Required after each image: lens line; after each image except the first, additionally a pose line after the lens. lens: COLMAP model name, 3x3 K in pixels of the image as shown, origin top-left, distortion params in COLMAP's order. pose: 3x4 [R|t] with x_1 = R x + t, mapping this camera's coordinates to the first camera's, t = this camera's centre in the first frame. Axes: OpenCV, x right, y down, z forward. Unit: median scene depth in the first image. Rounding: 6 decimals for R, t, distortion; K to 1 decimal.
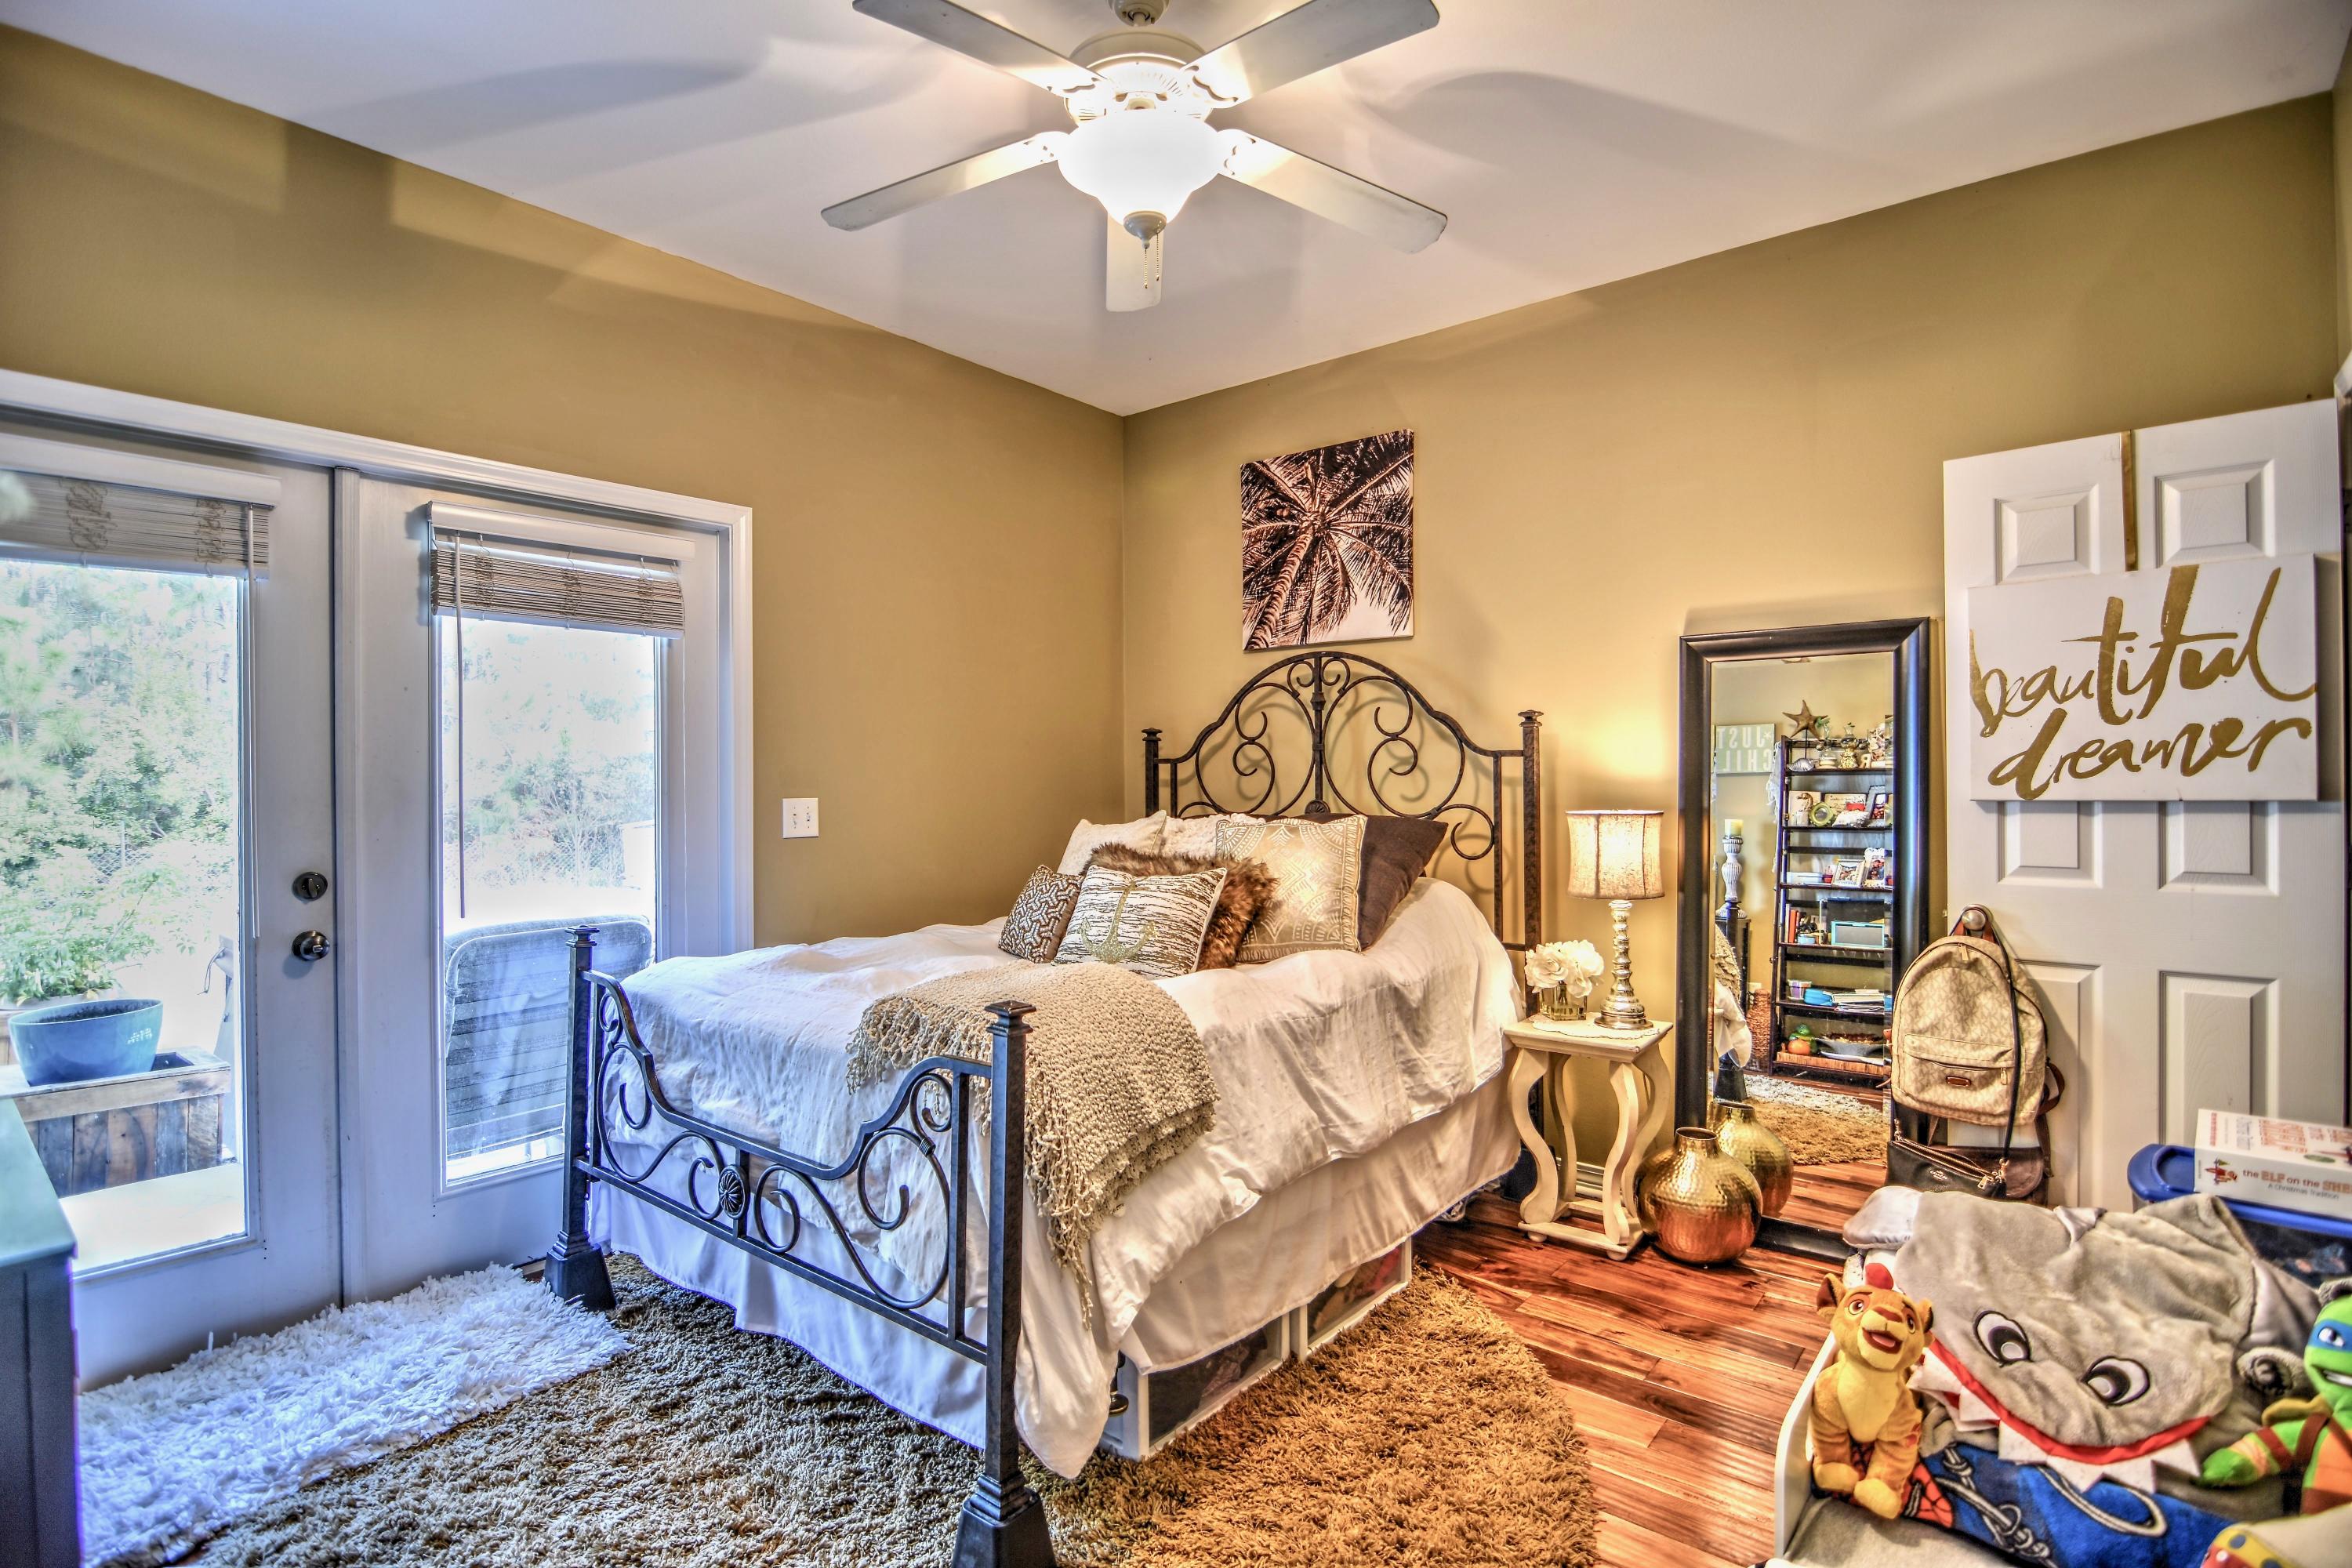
lens RADIAL K [[1137.4, 0, 1180.6], [0, 1137.4, 779.1], [0, 0, 1]] dist [-0.006674, -0.001635]
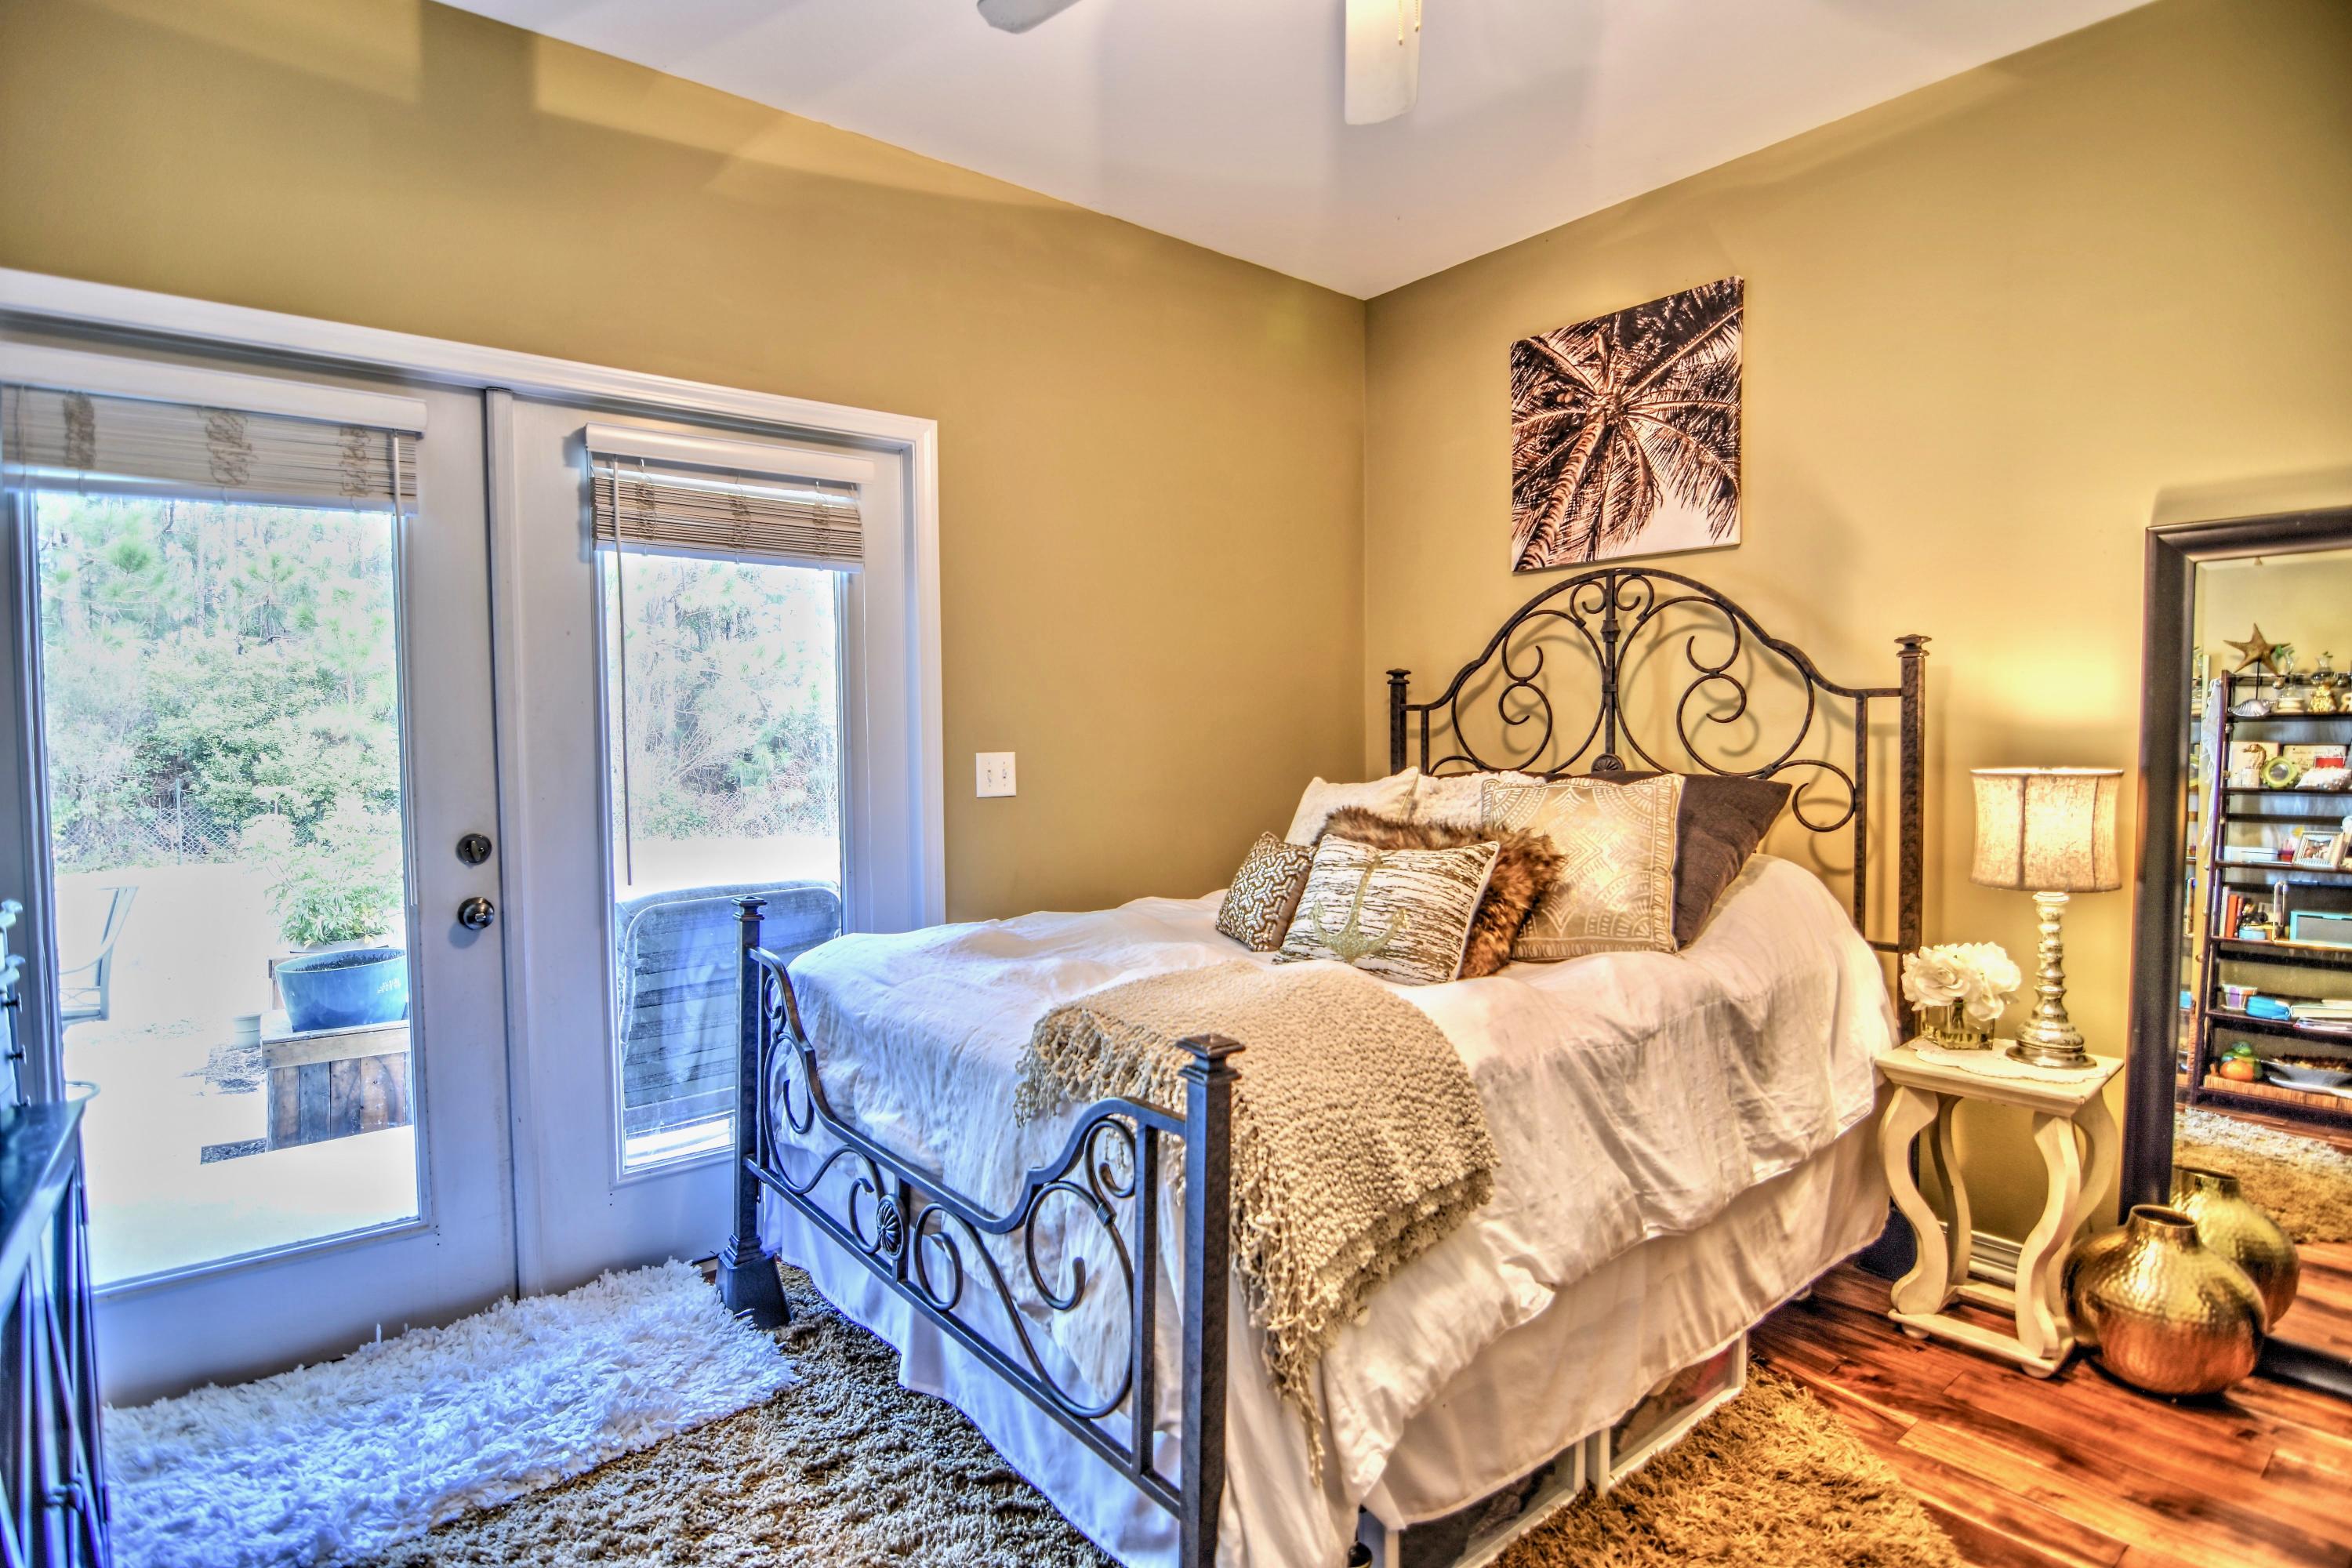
lens RADIAL K [[1186.2, 0, 1178.2], [0, 1186.2, 778.4], [0, 0, 1]] dist [-0.015433, -0.003315]
pose [[0.979142, 0.003978, -0.203137, -0.011012], [0.004203, 0.999198, 0.039827, 0.001137], [0.203133, -0.039850, 0.978340, 0.166061]]
